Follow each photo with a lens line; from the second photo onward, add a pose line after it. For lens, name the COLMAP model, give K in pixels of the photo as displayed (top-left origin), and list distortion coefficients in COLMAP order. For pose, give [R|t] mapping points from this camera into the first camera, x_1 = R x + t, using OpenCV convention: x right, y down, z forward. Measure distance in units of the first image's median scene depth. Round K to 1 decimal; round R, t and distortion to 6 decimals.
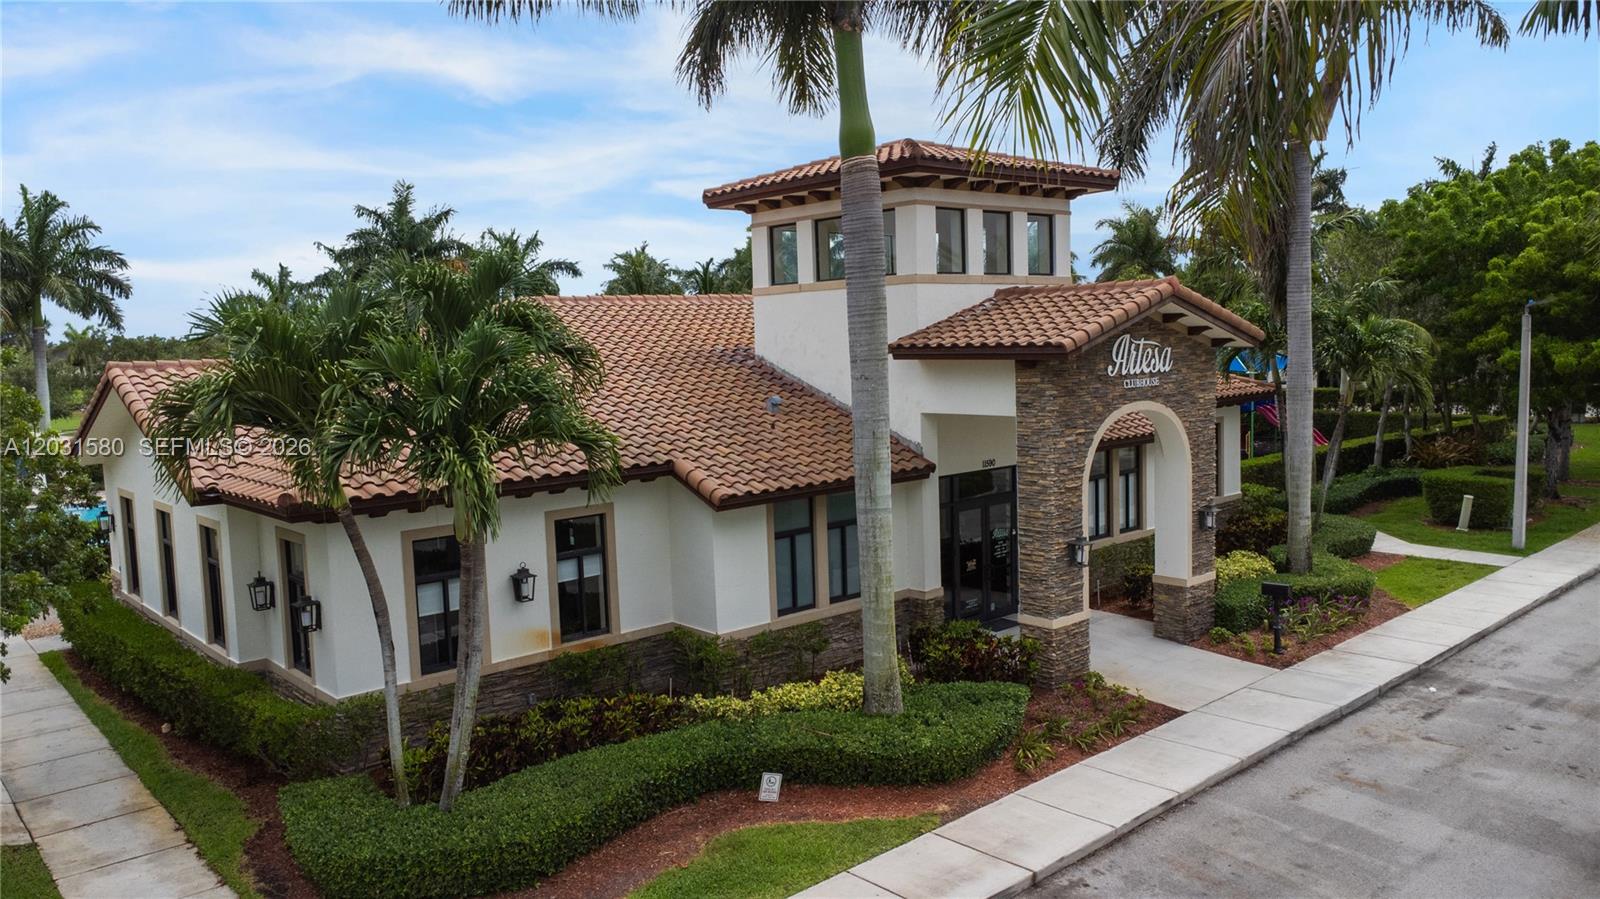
lens RADIAL K [[1172.0, 0, 833.6], [0, 1172.0, 447.0], [0, 0, 1]] dist [0.000176, -0.000808]
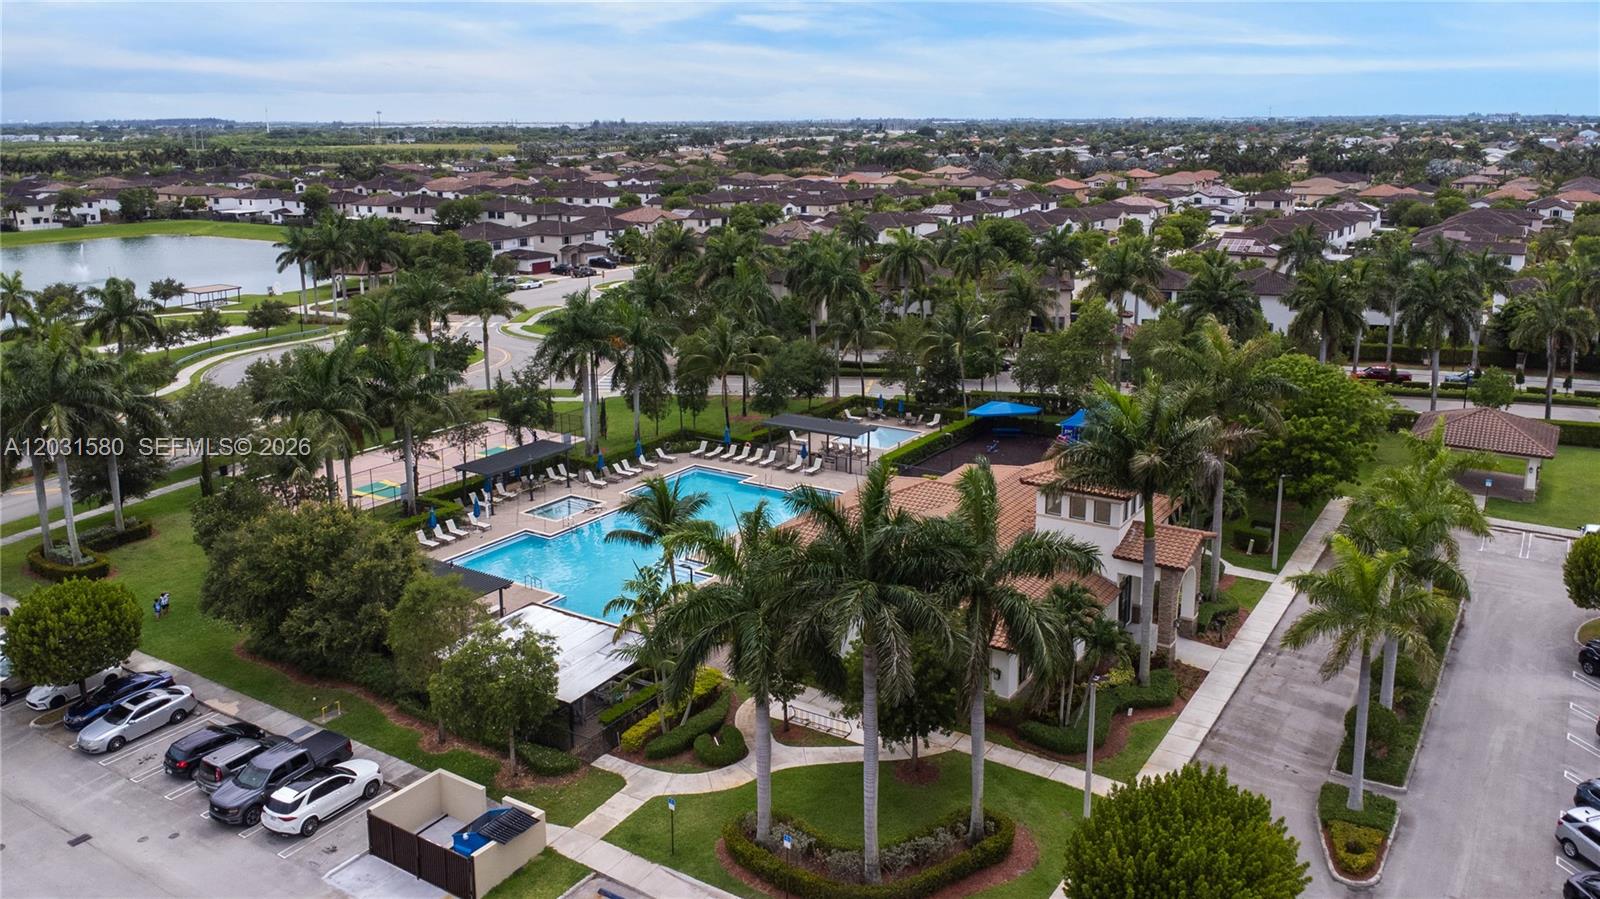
lens RADIAL K [[1172.0, 0, 833.6], [0, 1172.0, 447.0], [0, 0, 1]] dist [0.000176, -0.000808]
pose [[0.965651, -0.044339, 0.256031, -1.465070], [0.000951, 0.985930, 0.167154, -0.904913], [-0.259841, -0.161169, 0.952107, -1.684199]]
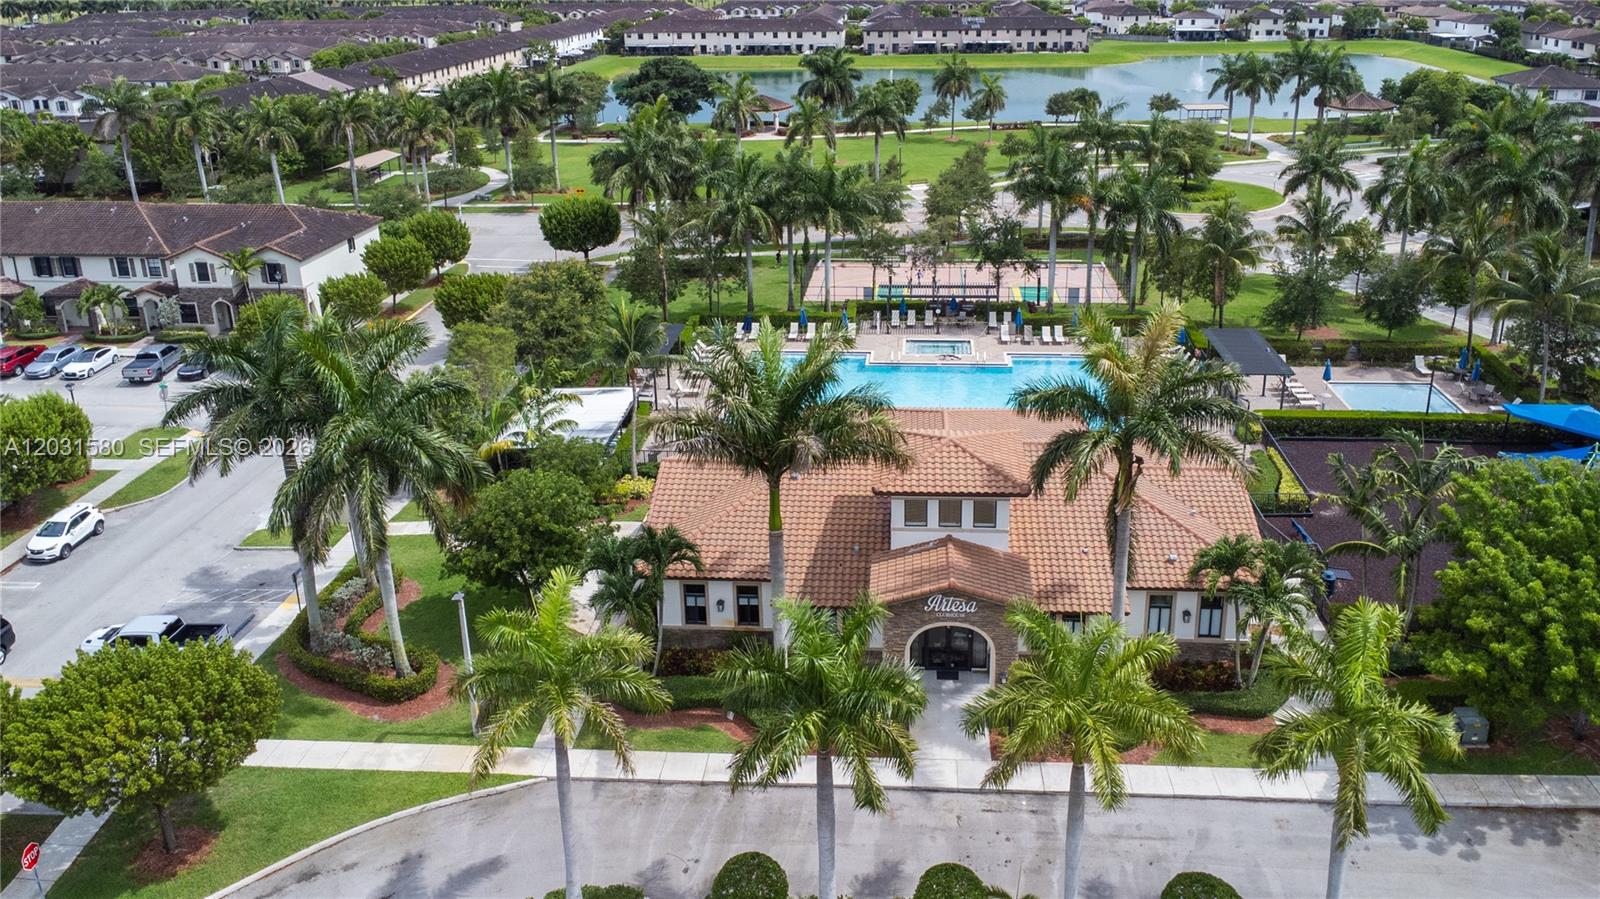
lens RADIAL K [[1172.0, 0, 833.6], [0, 1172.0, 447.0], [0, 0, 1]] dist [0.000176, -0.000808]
pose [[0.689535, 0.308374, -0.655322, 1.492759], [-0.077197, 0.930964, 0.356855, -1.141577], [0.720126, -0.195475, 0.665738, -0.538909]]
